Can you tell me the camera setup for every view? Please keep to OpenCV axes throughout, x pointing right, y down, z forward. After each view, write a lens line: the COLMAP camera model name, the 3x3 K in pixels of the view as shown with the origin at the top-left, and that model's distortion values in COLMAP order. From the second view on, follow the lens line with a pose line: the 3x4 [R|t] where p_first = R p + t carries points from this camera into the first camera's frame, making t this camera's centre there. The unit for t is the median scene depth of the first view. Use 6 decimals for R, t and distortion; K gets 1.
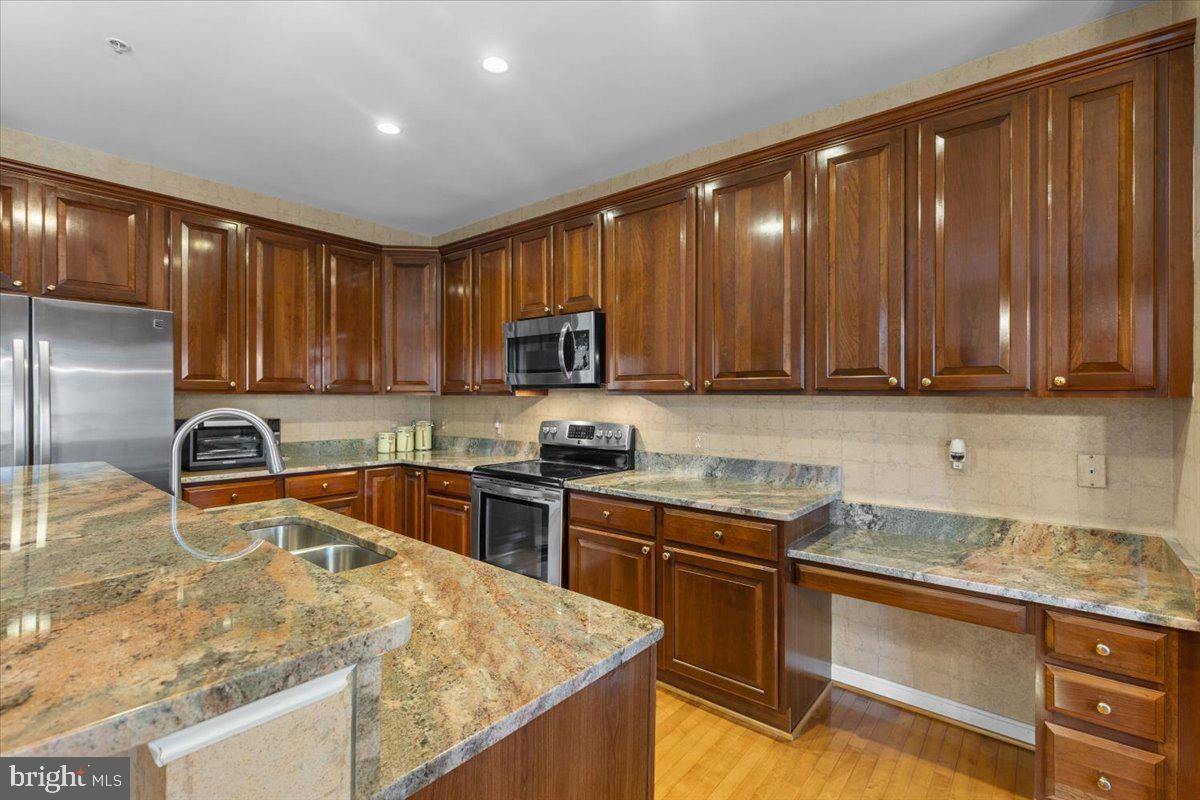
lens RADIAL K [[541.3, 0, 595.1], [0, 541.3, 403.8], [0, 0, 1]] dist [0.003697, 0.000265]
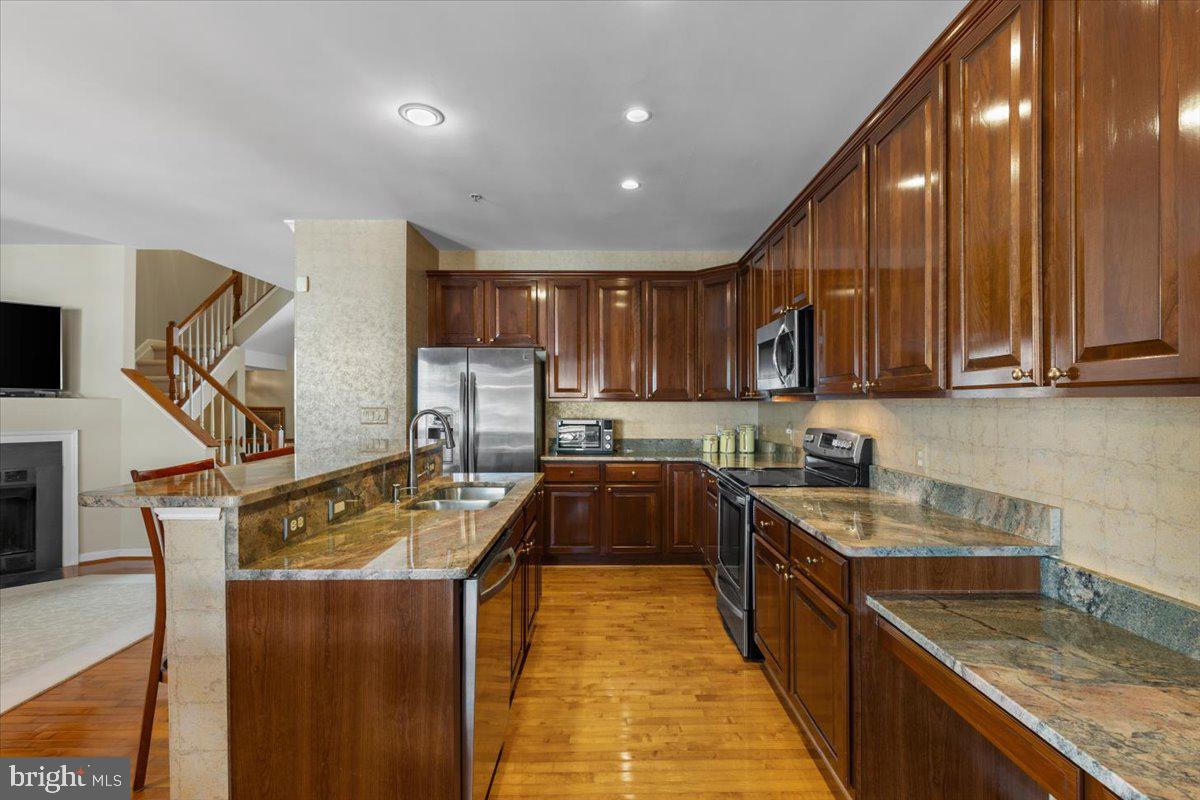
lens RADIAL K [[552.7, 0, 612.5], [0, 552.7, 407.9], [0, 0, 1]] dist [0.002608, -0.000114]
pose [[0.648371, 0.002894, -0.761319, 0.546012], [-0.008052, 0.999963, -0.003056, 0.003321], [0.761282, 0.008112, 0.648370, 0.153266]]
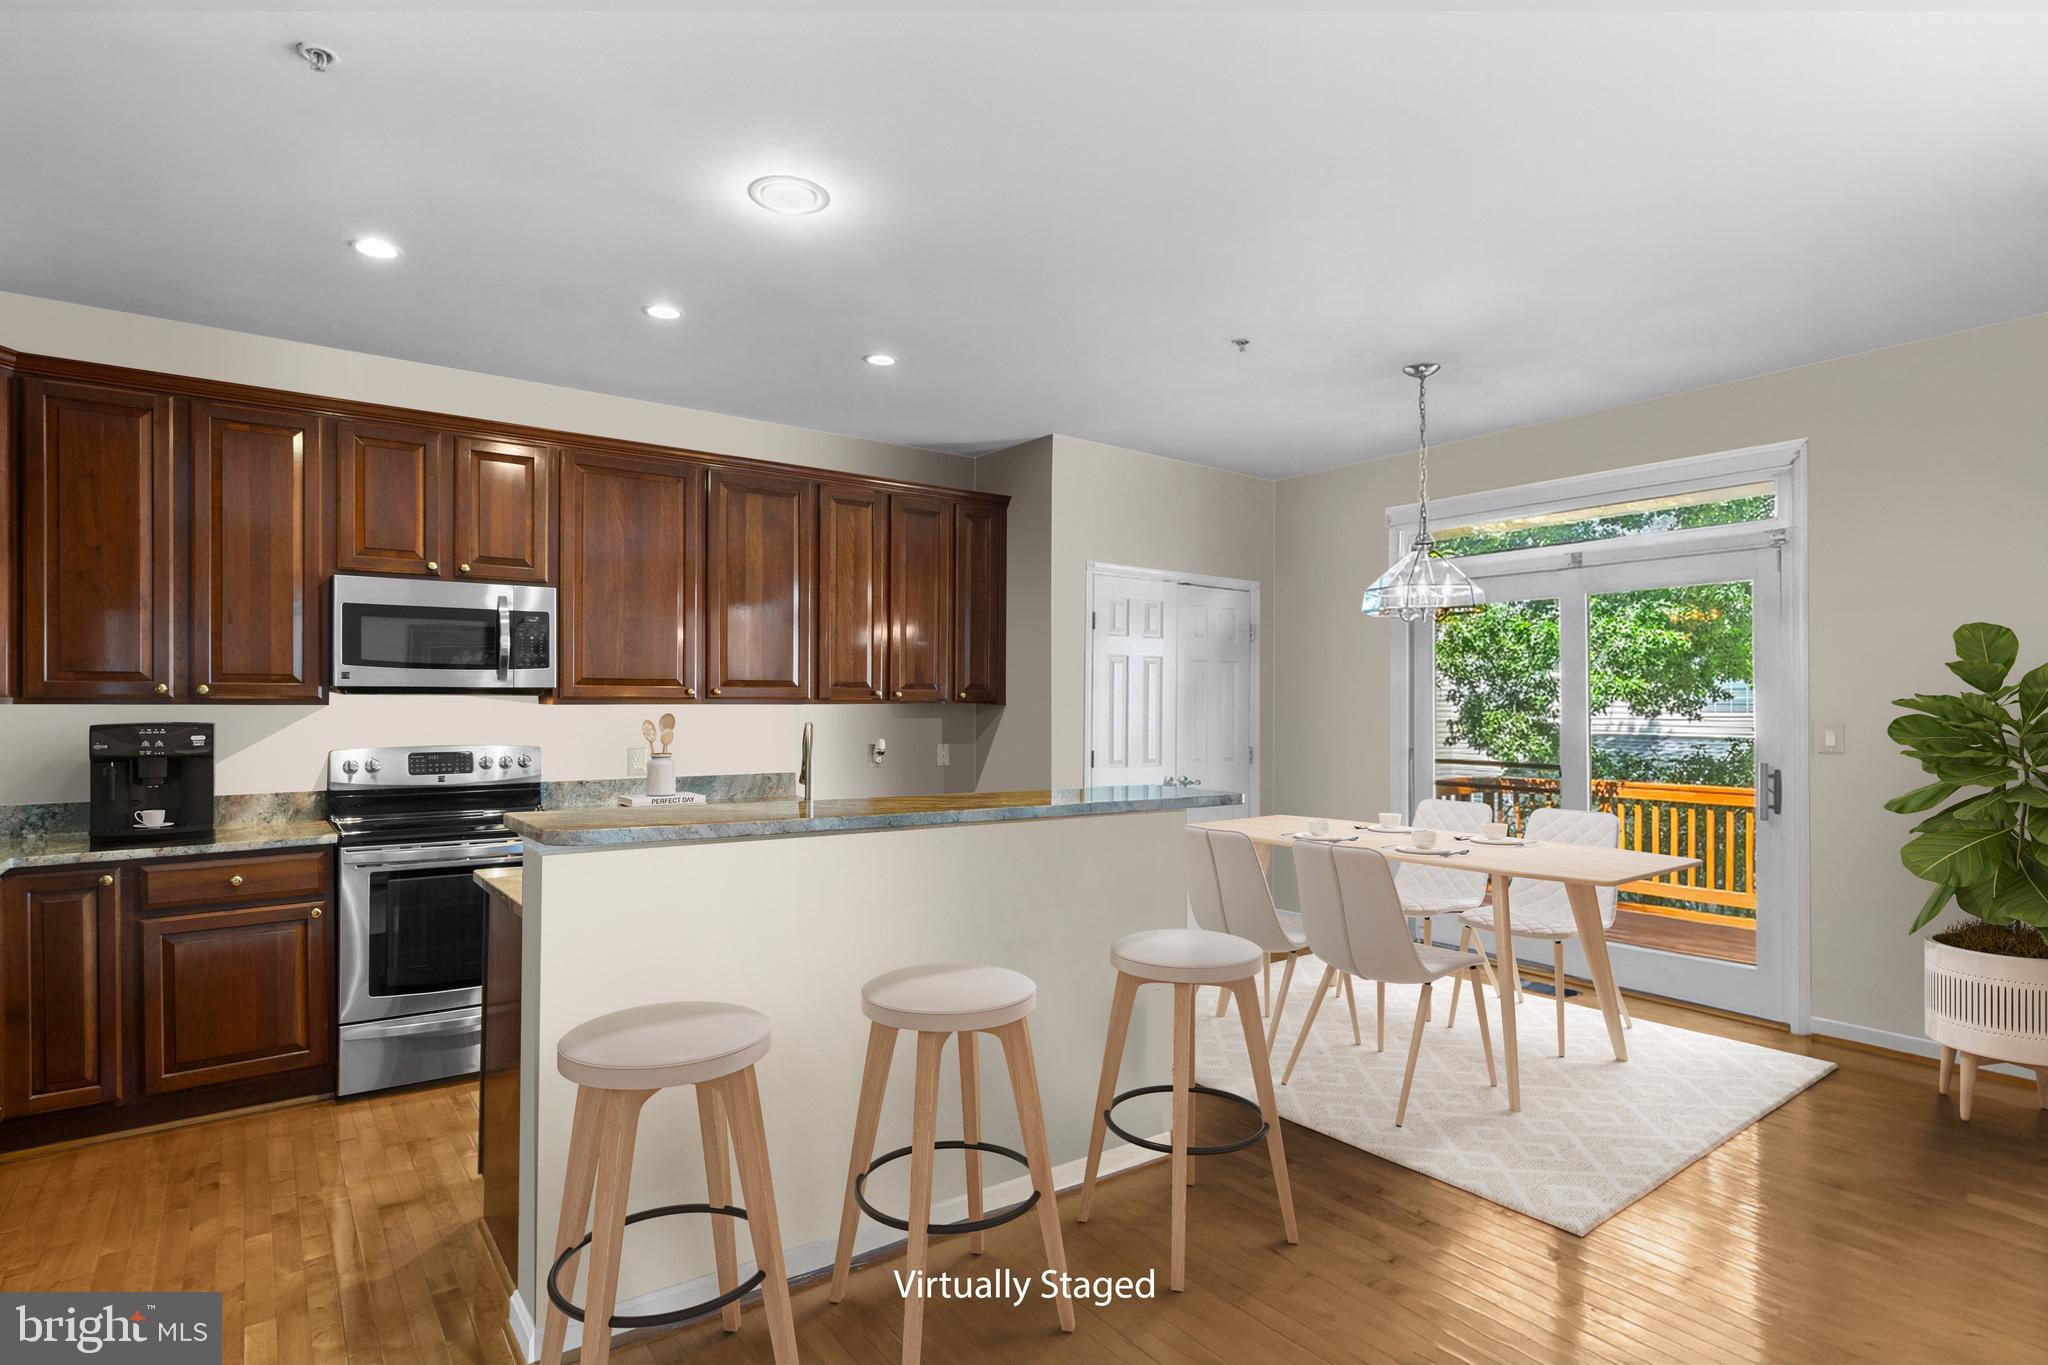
lens RADIAL K [[1075.5, 0, 1022.9], [0, 1075.5, 704.6], [0, 0, 1]] dist [0.000453, 0.000006]
pose [[0.231178, -0.004054, 0.972903, -1.319991], [0.012063, 0.999926, 0.001300, -0.011395], [-0.972837, 0.011435, 0.231210, 0.075871]]
